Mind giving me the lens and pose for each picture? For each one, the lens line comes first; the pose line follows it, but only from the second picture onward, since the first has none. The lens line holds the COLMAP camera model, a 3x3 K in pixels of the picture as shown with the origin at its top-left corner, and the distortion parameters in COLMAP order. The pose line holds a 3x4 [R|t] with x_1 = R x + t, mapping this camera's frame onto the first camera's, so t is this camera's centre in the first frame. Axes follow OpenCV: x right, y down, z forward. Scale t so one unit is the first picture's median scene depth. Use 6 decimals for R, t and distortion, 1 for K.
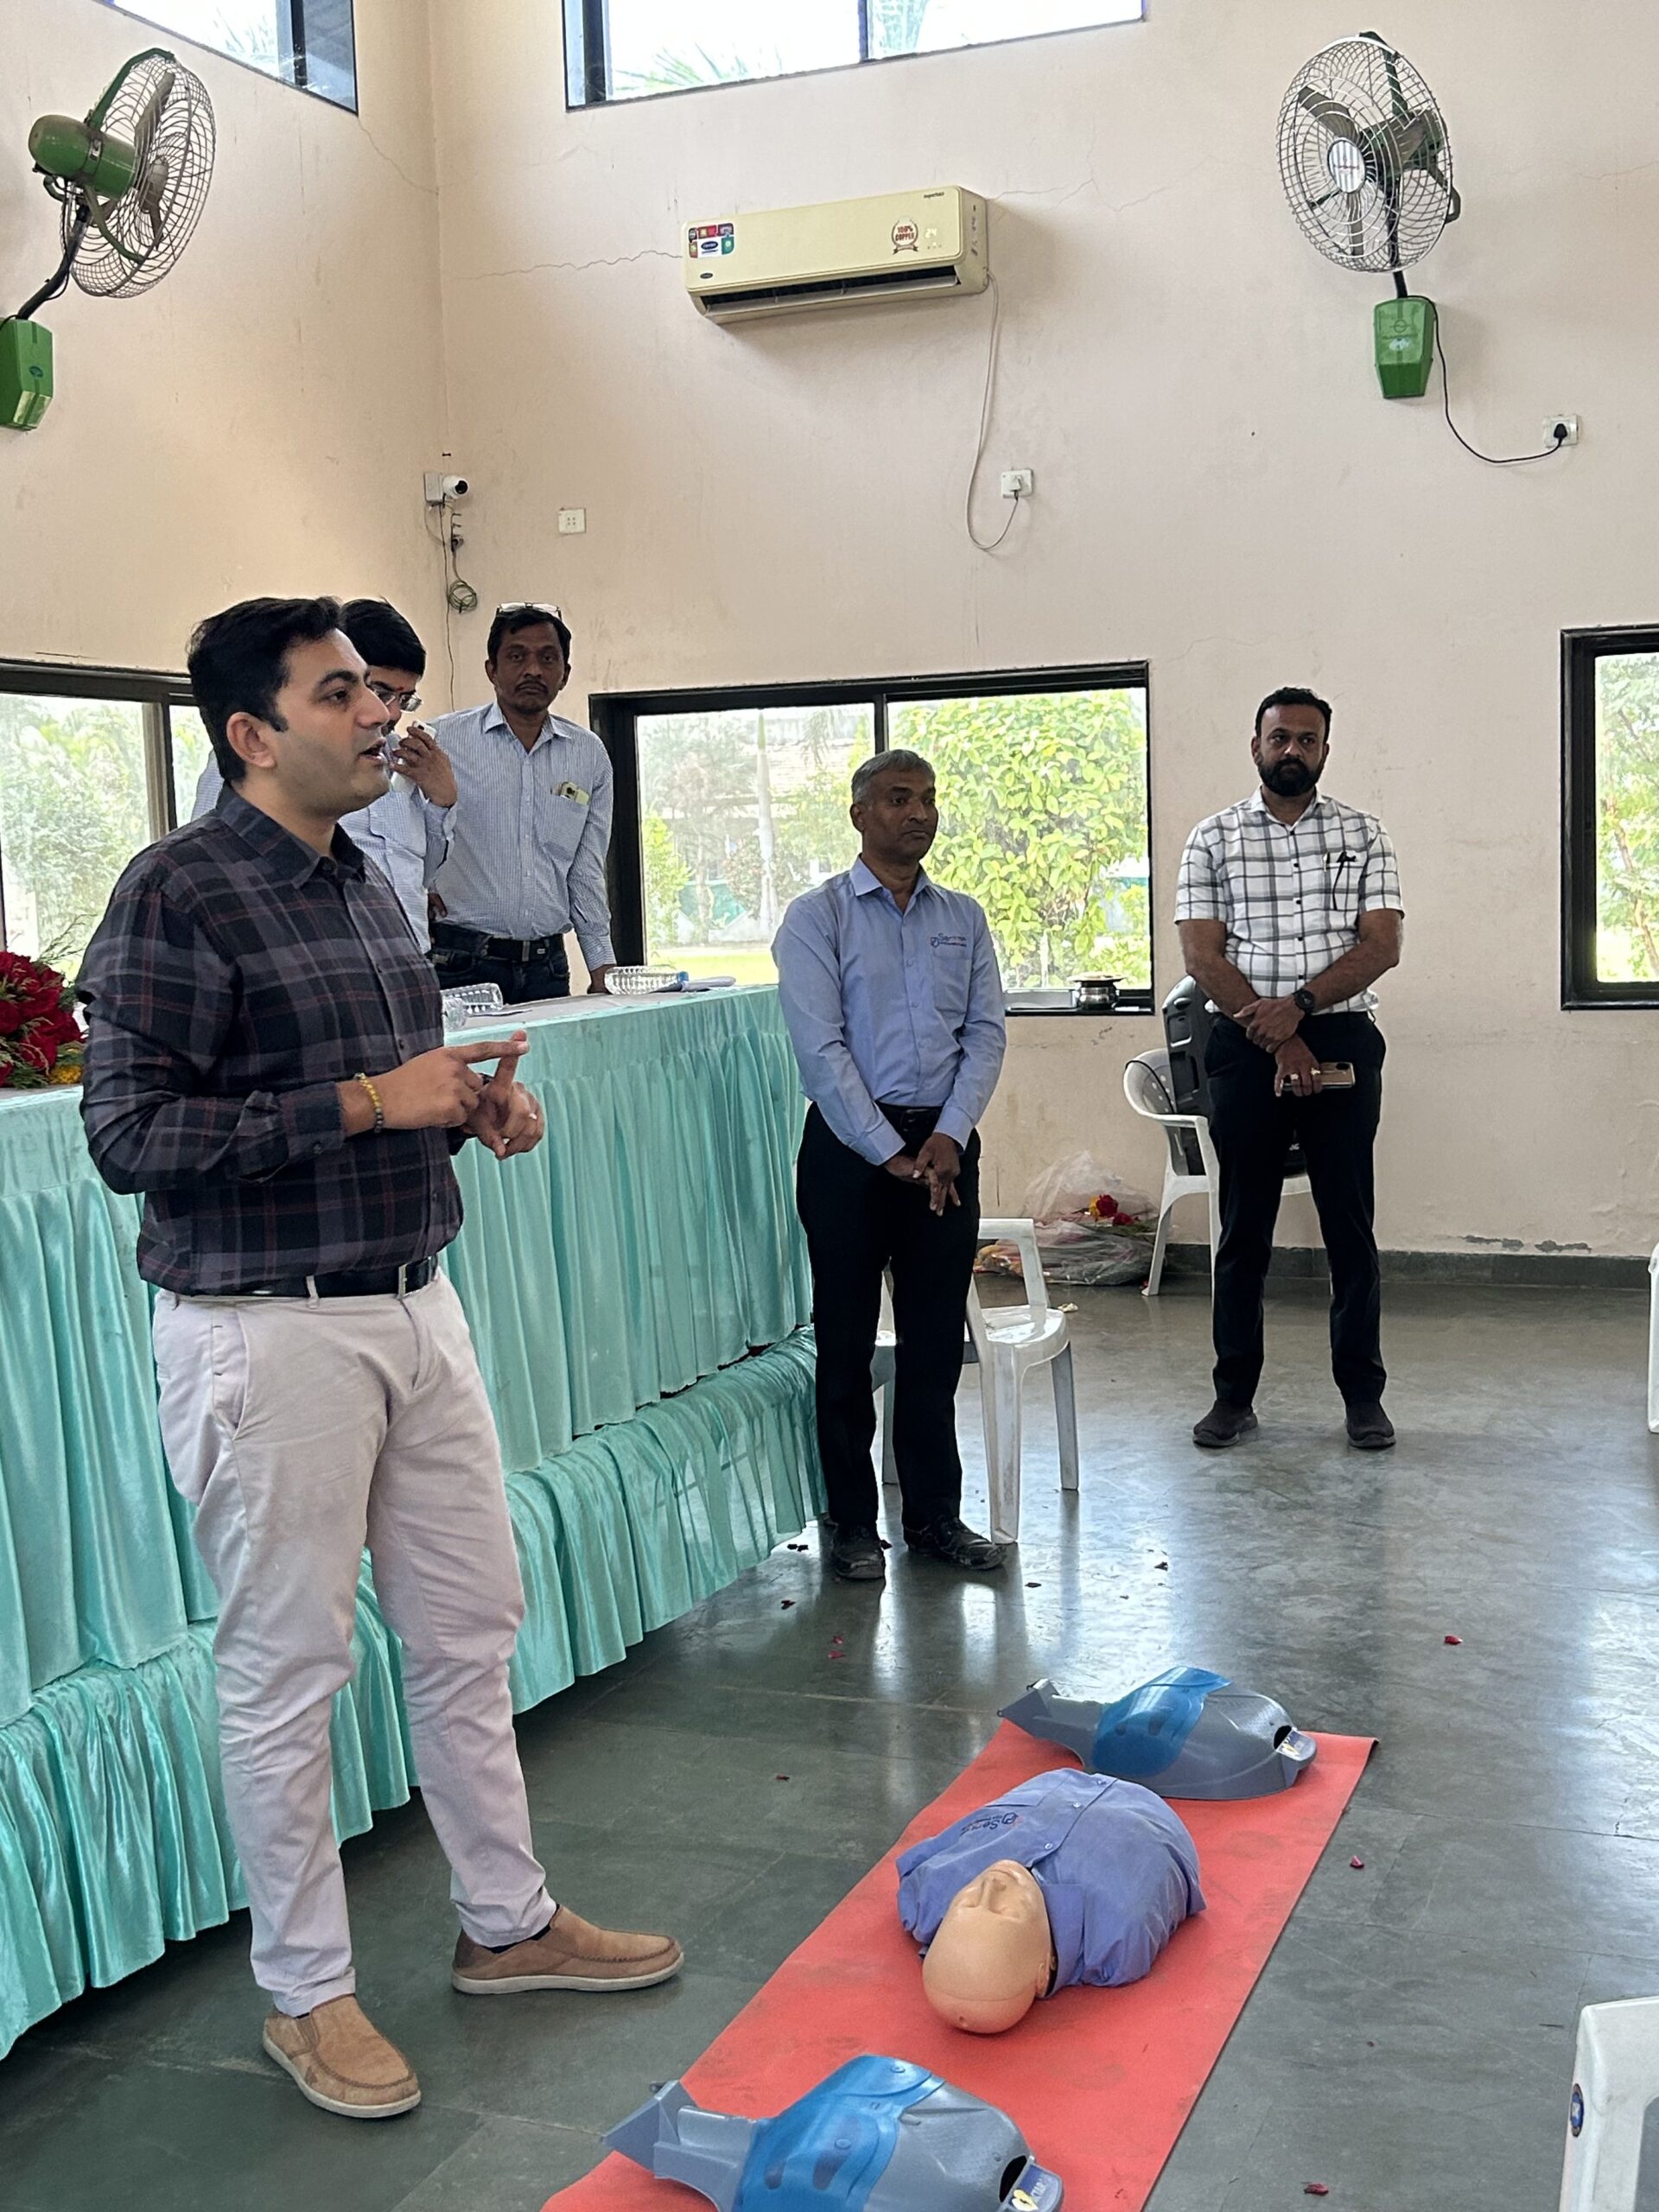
lens RADIAL K [[2545.5, 0, 824.1], [0, 2545.5, 1121.1], [0, 0, 1]] dist [0.056650, 0.000000]
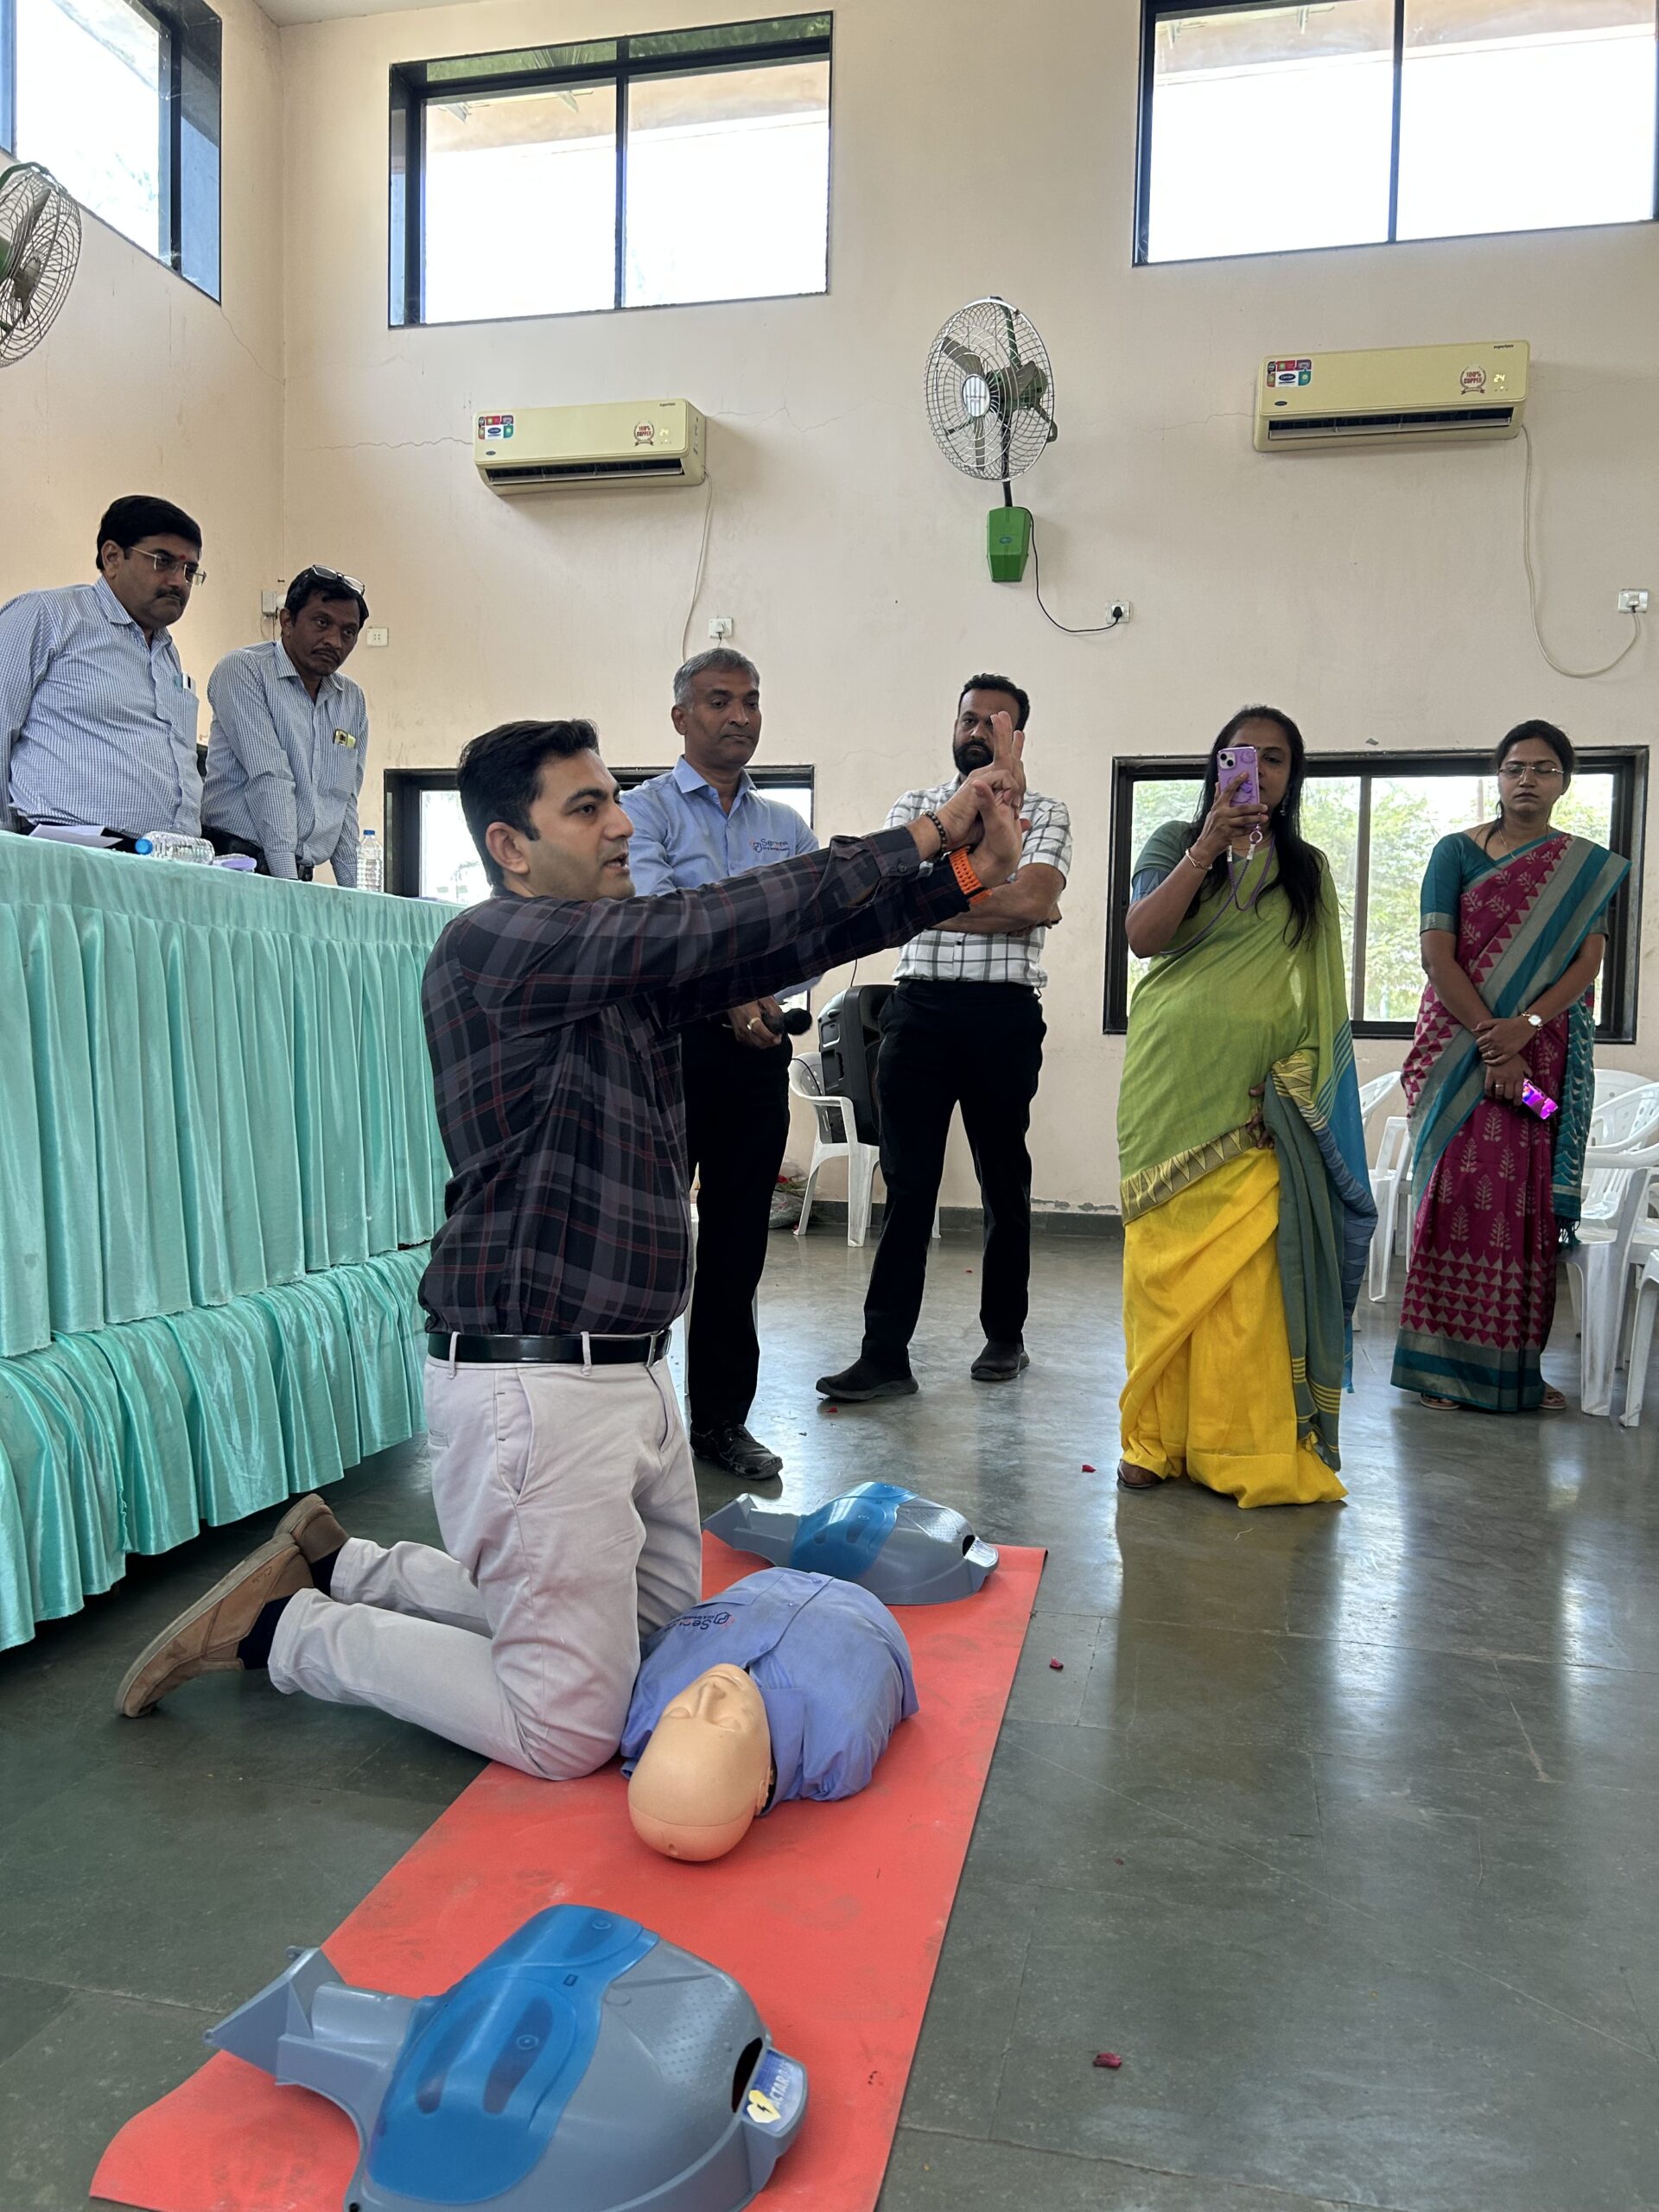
lens RADIAL K [[1644.4, 0, 823.5], [0, 1644.4, 1125.0], [0, 0, 1]] dist [0.062916, -0.076363]
pose [[0.986138, 0.043331, 0.160169, 0.001630], [-0.037433, 0.998512, -0.039659, 0.074081], [-0.161649, 0.033114, 0.986293, 0.252790]]
